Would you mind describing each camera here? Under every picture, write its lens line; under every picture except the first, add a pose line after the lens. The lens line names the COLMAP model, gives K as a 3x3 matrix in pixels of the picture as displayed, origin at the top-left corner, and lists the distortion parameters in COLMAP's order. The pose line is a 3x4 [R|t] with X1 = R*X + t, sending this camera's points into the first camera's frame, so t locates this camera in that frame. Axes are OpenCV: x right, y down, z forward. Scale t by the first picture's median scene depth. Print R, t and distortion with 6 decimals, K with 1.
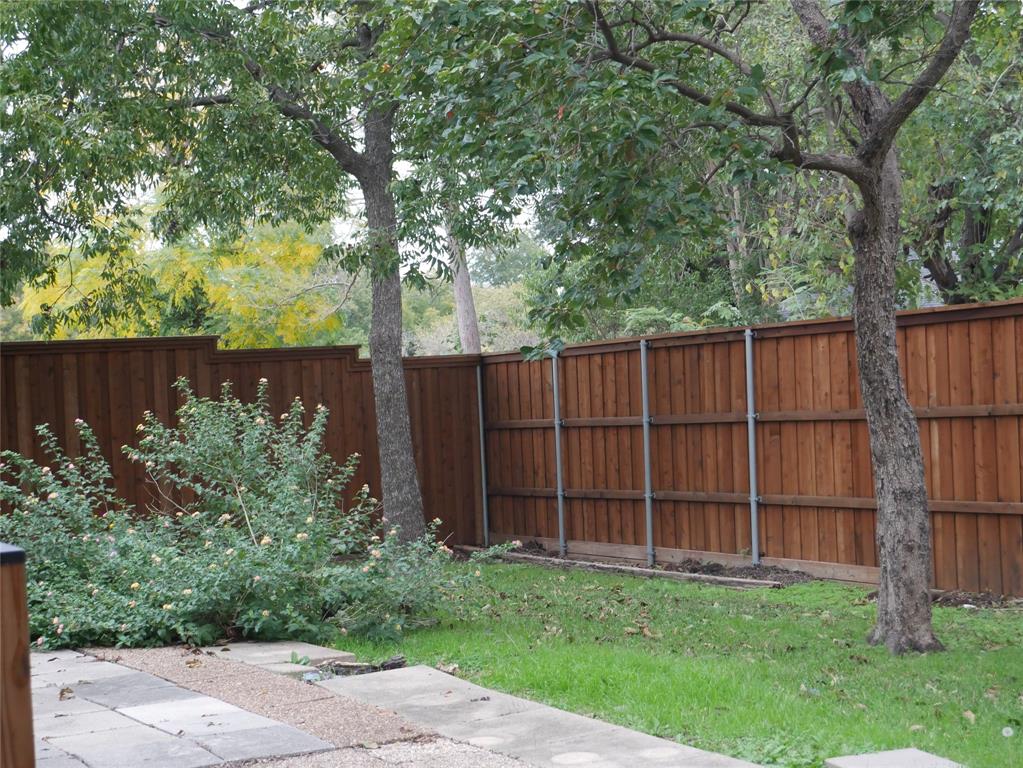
lens RADIAL K [[1774.0, 0, 511.0], [0, 1774.0, 385.8], [0, 0, 1]] dist [0.013148, 0.000000]
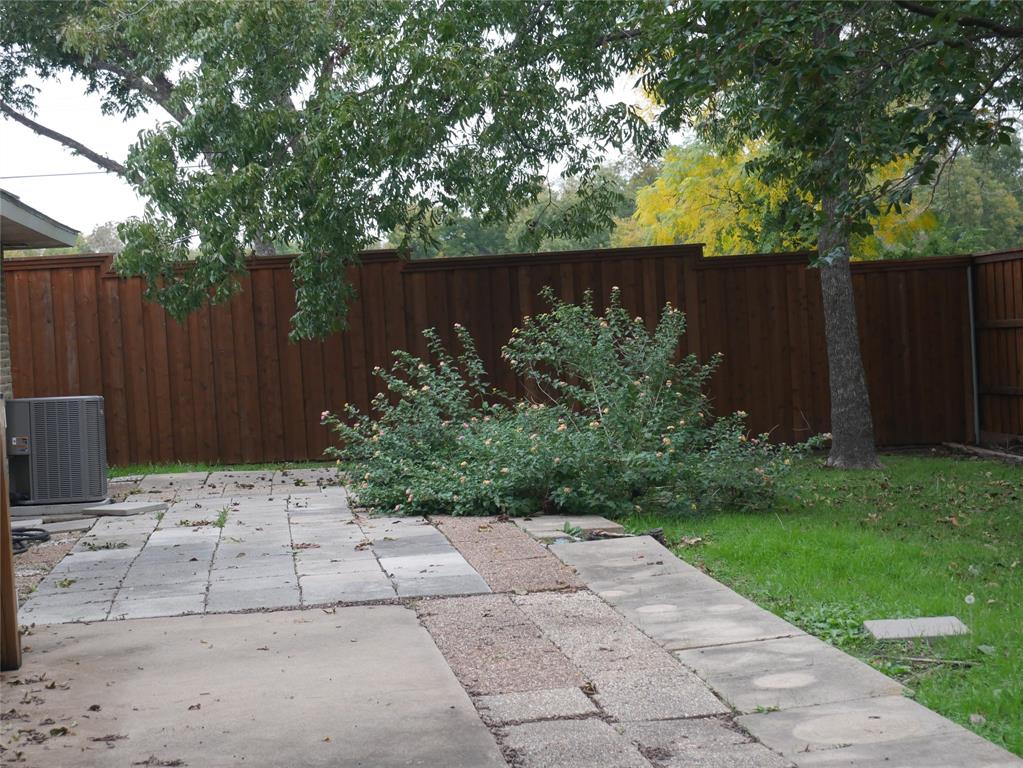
lens RADIAL K [[1774.0, 0, 511.1], [0, 1774.0, 385.8], [0, 0, 1]] dist [0.013148, 0.000000]
pose [[0.926670, 0.005769, -0.375831, 0.205472], [0.015390, 0.998461, 0.053274, -0.001957], [0.375560, -0.055151, 0.925156, -0.066274]]
